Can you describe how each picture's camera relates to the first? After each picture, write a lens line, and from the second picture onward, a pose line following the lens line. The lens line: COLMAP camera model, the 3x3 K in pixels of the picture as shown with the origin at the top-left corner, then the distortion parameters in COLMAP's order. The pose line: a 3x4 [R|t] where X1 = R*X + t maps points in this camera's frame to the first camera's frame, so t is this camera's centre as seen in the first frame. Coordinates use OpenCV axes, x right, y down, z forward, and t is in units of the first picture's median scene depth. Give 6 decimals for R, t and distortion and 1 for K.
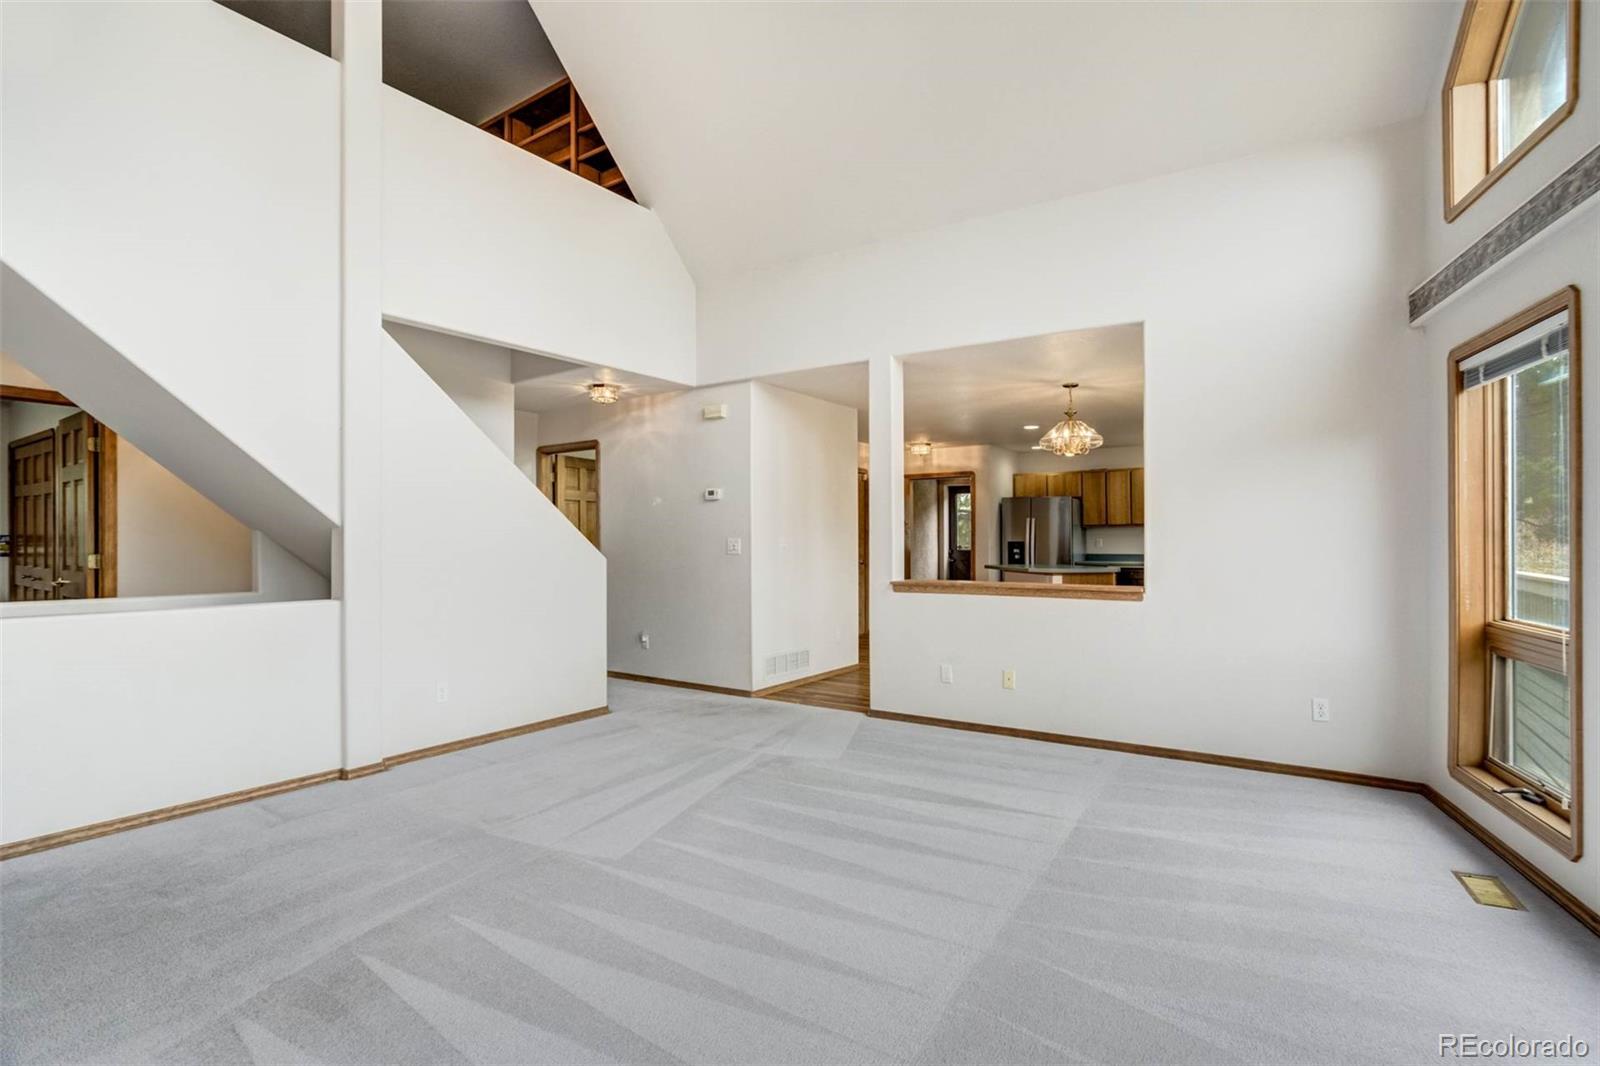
lens RADIAL K [[731.4, 0, 769.6], [0, 731.4, 532.2], [0, 0, 1]] dist [-0.019050, 0.000189]
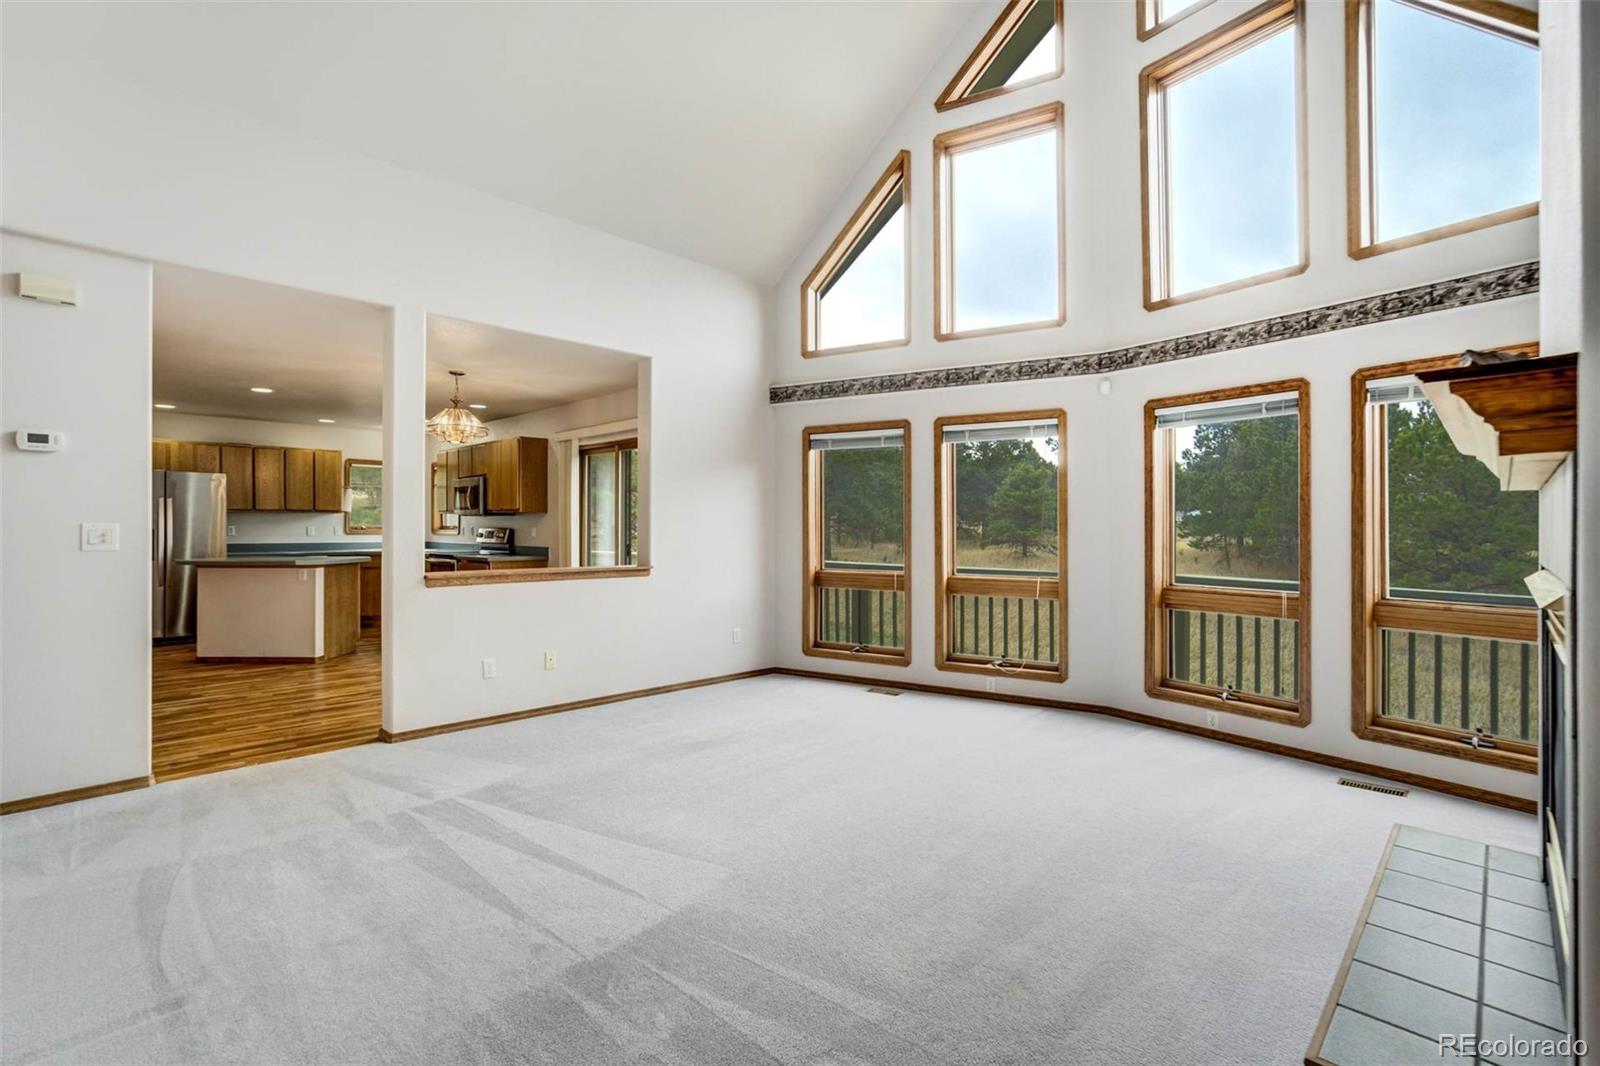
lens RADIAL K [[742.7, 0, 808.9], [0, 742.7, 523.0], [0, 0, 1]] dist [-0.017351, 0.000474]
pose [[0.201980, 0.011021, 0.979328, -0.572290], [-0.013641, 0.999871, -0.008439, 0.007317], [-0.979295, -0.011654, 0.202104, 0.373481]]
